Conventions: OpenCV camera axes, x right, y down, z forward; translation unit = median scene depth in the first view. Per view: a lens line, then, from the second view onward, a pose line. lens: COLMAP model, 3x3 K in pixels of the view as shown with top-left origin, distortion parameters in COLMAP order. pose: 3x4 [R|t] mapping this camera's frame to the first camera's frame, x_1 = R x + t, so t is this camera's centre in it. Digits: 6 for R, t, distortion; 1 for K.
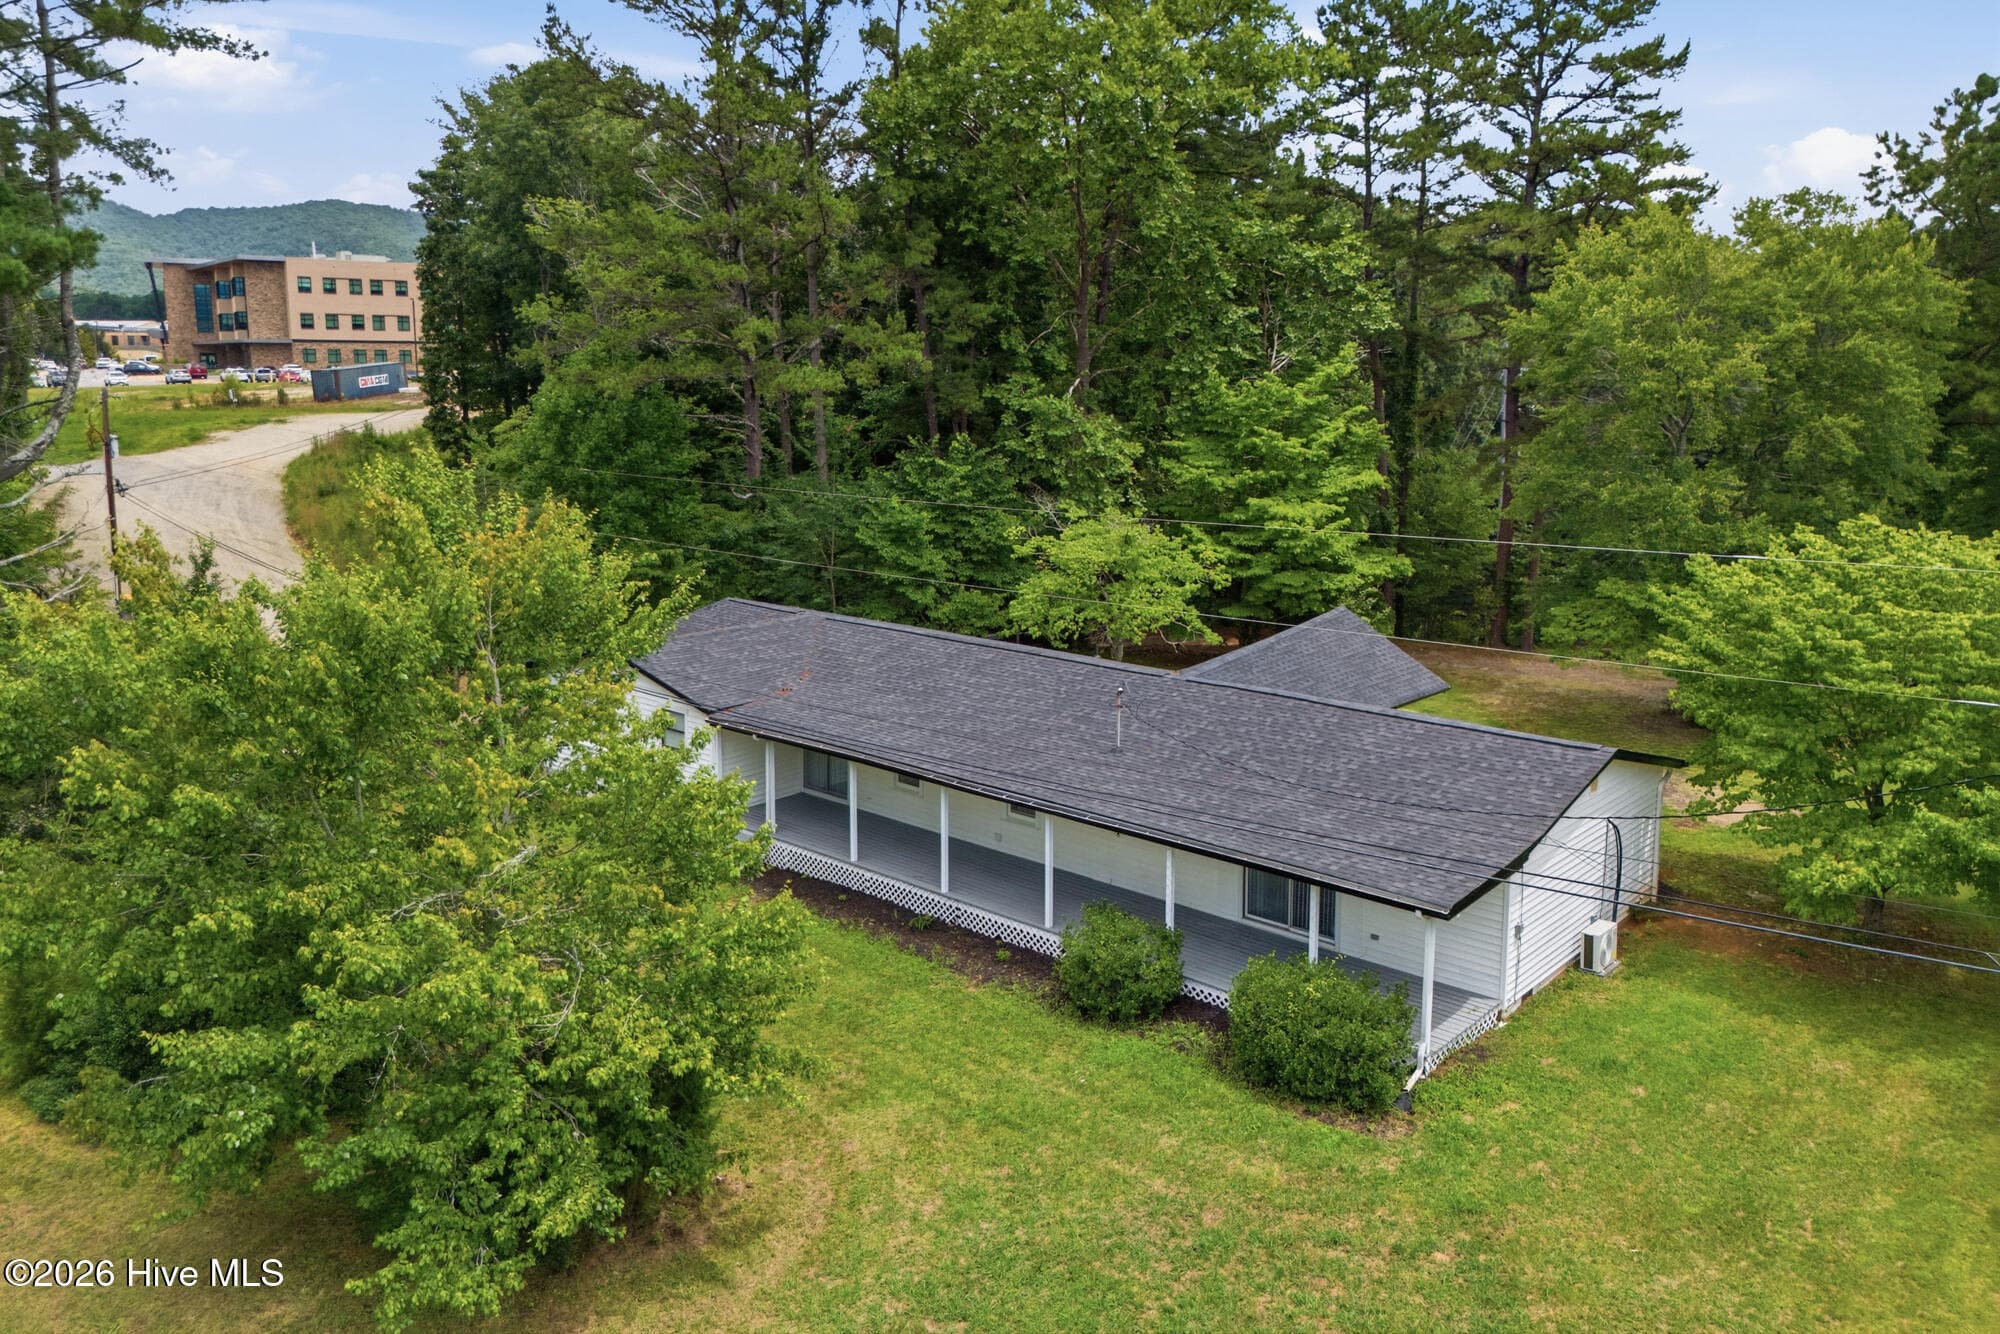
lens RADIAL K [[1615.9, 0, 912.8], [0, 1615.9, 671.3], [0, 0, 1]] dist [0.085581, -0.085149]
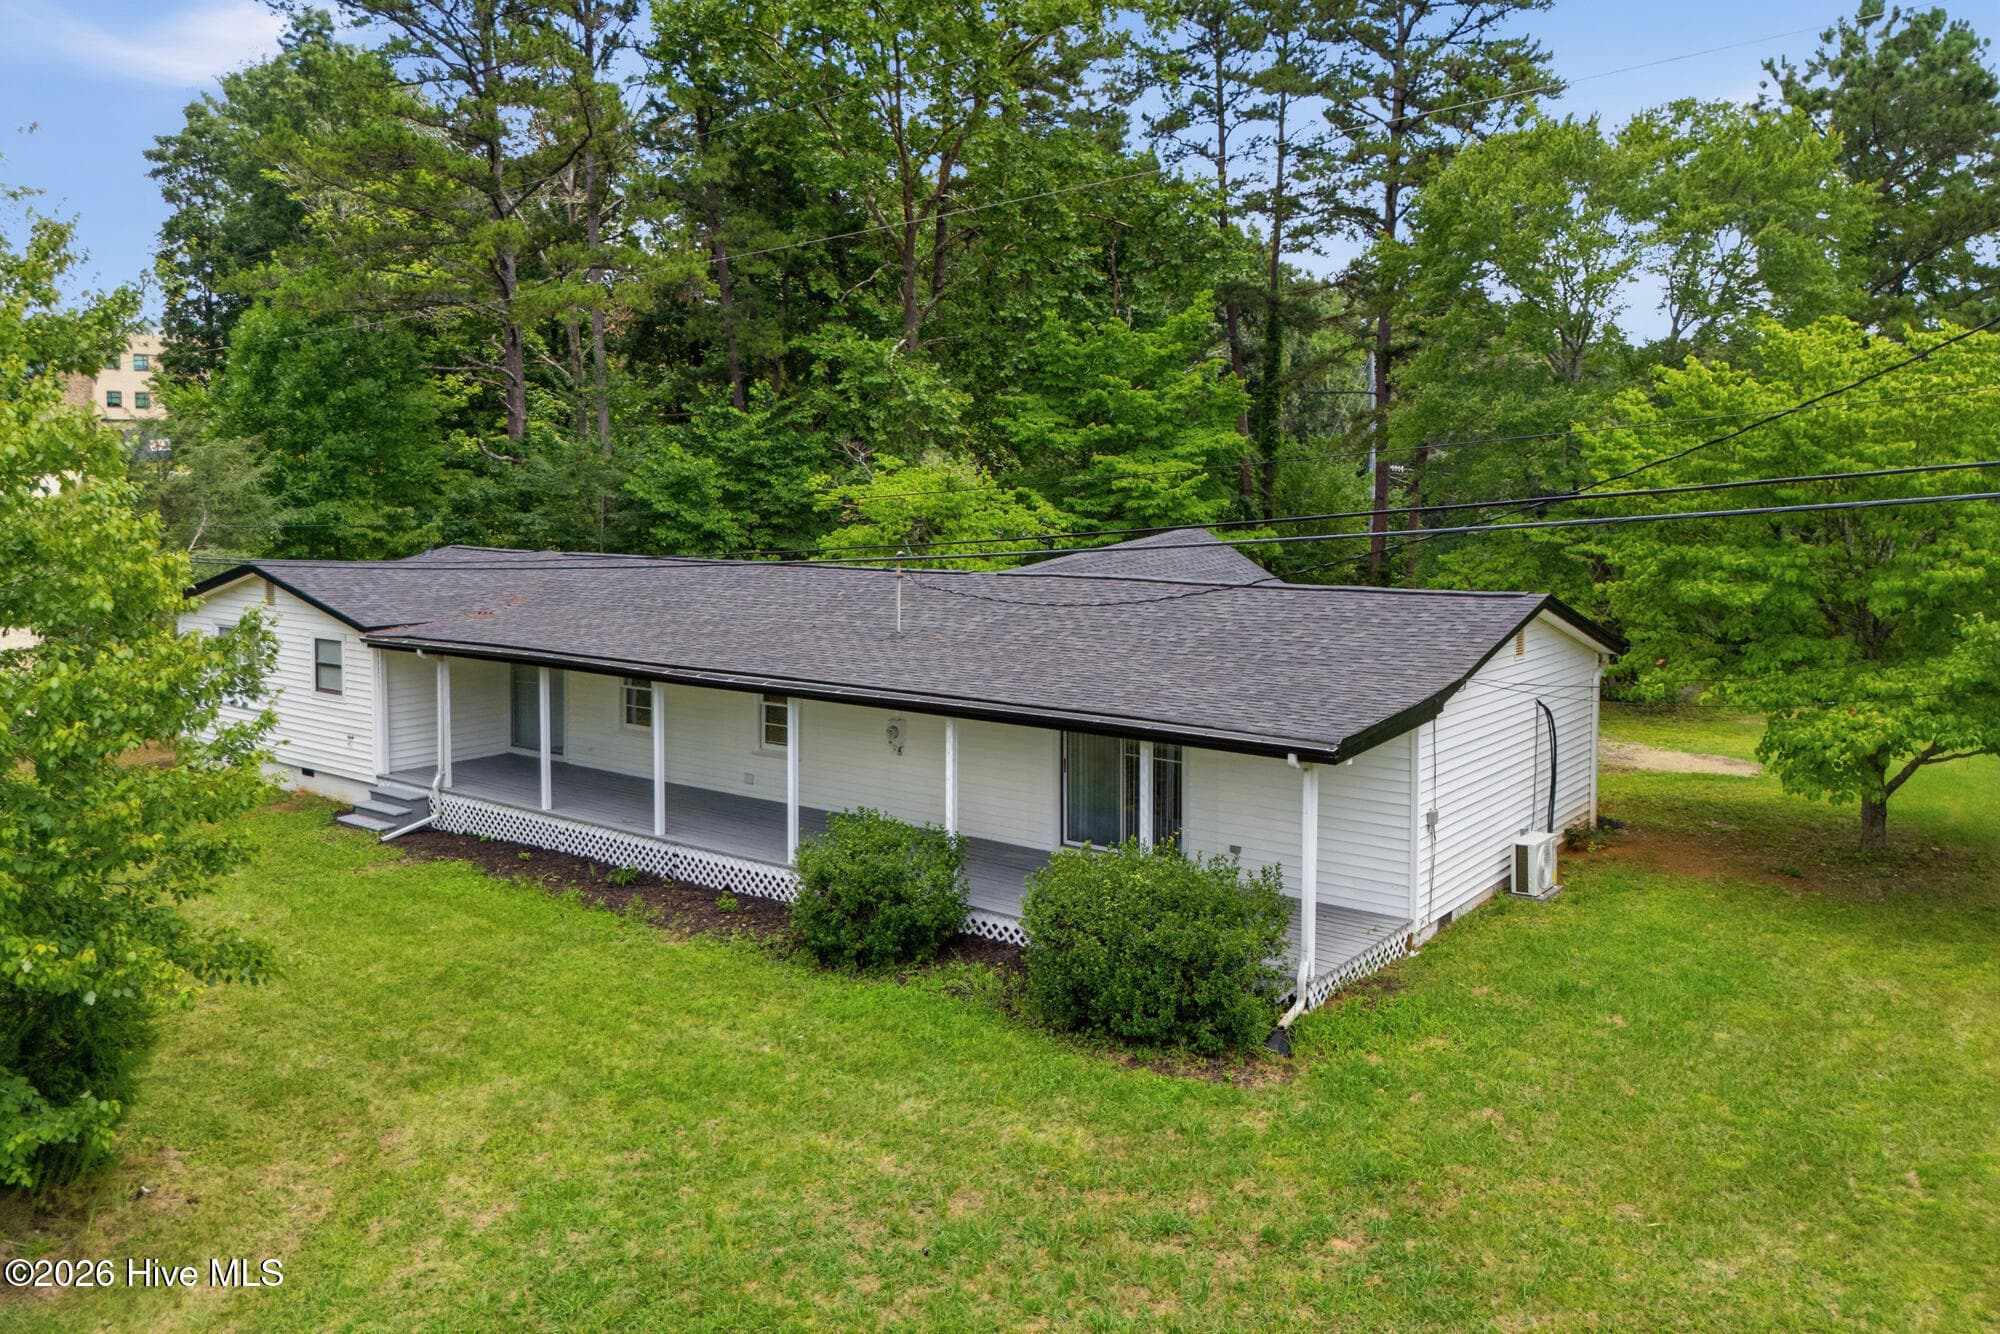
lens RADIAL K [[1465.1, 0, 996.1], [0, 1465.1, 749.5], [0, 0, 1]] dist [0.066599, -0.063076]
pose [[0.994717, 0.002740, 0.102619, 0.118539], [0.006692, 0.995787, -0.091456, 0.186589], [-0.102437, 0.091660, 0.990507, 0.388207]]
